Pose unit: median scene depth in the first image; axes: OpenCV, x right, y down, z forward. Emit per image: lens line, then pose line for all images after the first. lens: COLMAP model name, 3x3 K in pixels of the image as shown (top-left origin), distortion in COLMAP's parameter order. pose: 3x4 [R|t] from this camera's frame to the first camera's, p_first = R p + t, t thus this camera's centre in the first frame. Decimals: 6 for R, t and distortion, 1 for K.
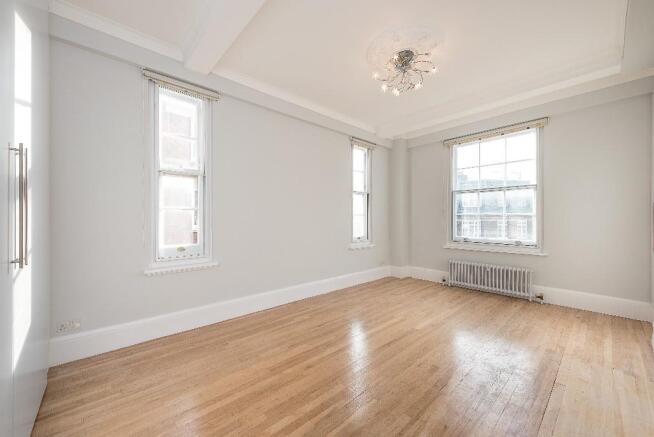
lens RADIAL K [[253.2, 0, 325.3], [0, 253.2, 219.1], [0, 0, 1]] dist [-0.000686, -0.000148]
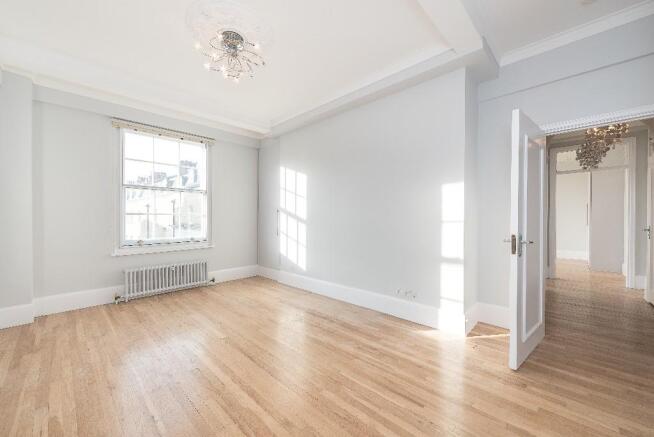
lens RADIAL K [[253.2, 0, 325.3], [0, 253.2, 219.1], [0, 0, 1]] dist [-0.000686, -0.000148]
pose [[-0.070830, -0.005816, 0.997471, -0.386843], [0.002498, 0.999979, 0.006008, -0.003262], [-0.997485, 0.002917, -0.070814, 0.458188]]
